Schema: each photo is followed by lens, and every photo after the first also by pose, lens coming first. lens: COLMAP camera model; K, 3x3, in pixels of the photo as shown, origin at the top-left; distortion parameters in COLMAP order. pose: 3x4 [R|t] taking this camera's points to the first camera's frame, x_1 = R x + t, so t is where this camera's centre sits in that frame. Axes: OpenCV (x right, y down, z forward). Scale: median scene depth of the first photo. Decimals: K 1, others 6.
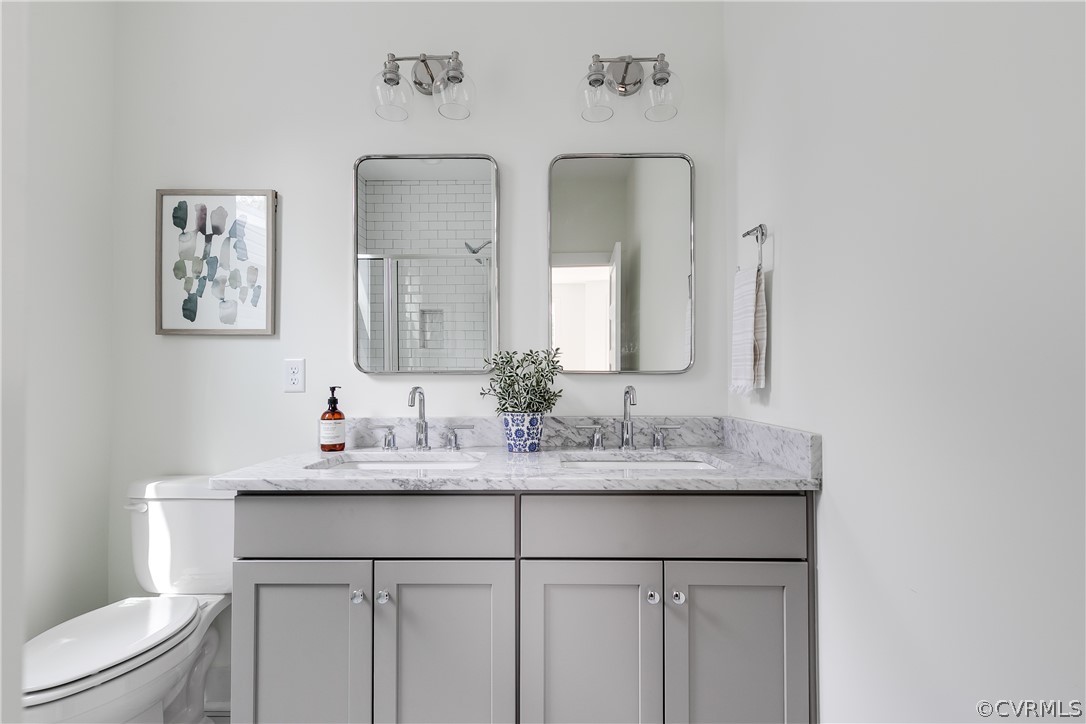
lens RADIAL K [[519.4, 0, 543.0], [0, 519.4, 362.0], [0, 0, 1]] dist [0.000115, 0.000044]
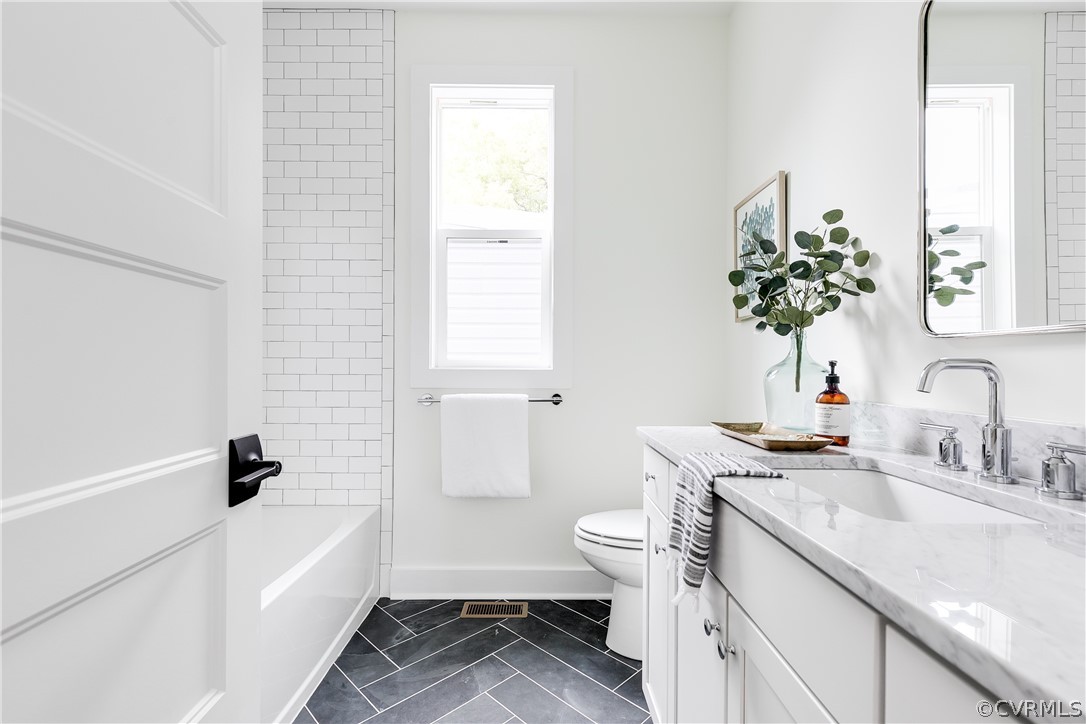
lens RADIAL K [[519.4, 0, 543.0], [0, 519.4, 362.0], [0, 0, 1]] dist [0.000115, 0.000044]
pose [[0.026338, -0.011867, -0.999583, 0.345417], [0.033482, 0.999379, -0.010982, 0.044442], [0.999092, -0.033179, 0.026719, 0.561908]]
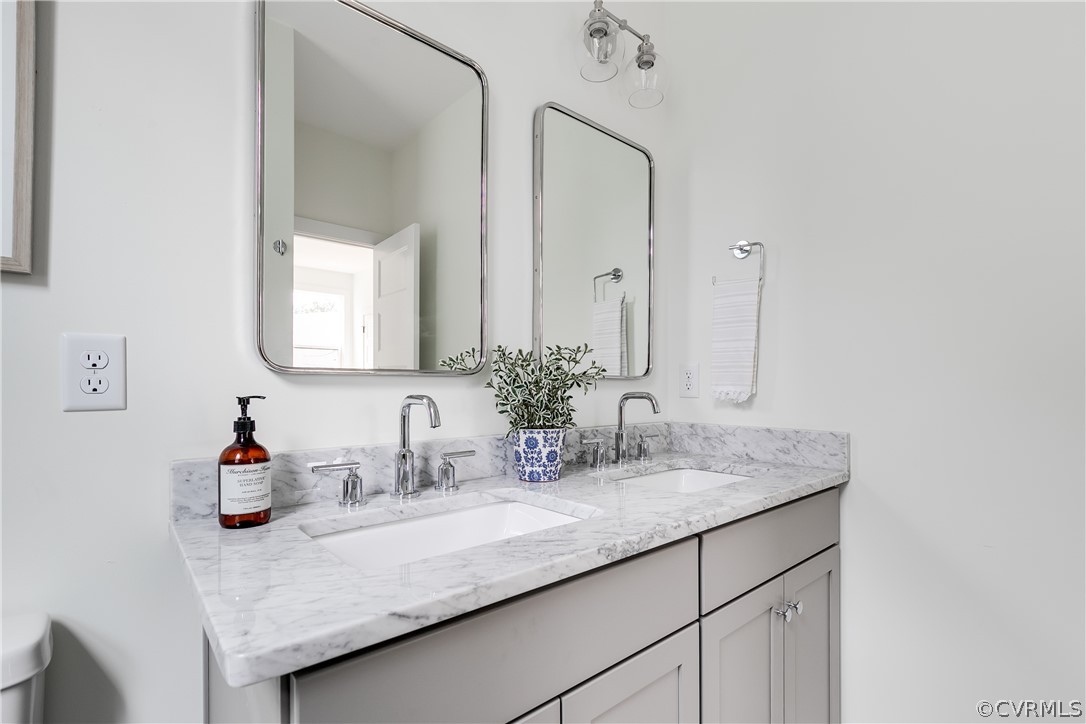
lens RADIAL K [[524.2, 0, 545.2], [0, 524.2, 379.8], [0, 0, 1]] dist [-0.001089, -0.000061]
pose [[0.723992, 0.010867, 0.689723, -0.546923], [-0.027805, 0.999523, 0.013439, 0.016644], [-0.689248, -0.028907, 0.723949, 0.440675]]
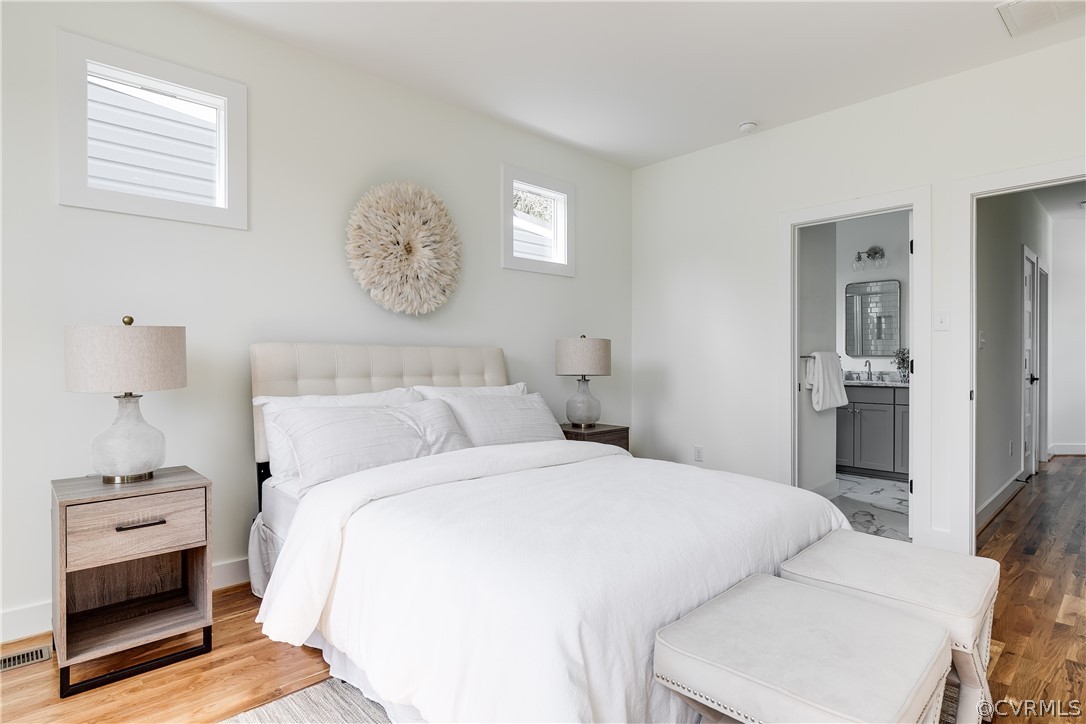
lens RADIAL K [[564.9, 0, 543.0], [0, 564.9, 362.0], [0, 0, 1]] dist [0.002127, 0.000560]
pose [[0.700179, 0.009648, -0.713903, 0.882734], [0.021268, 0.999183, 0.034363, -0.109784], [0.713651, -0.039244, 0.699401, -2.995878]]
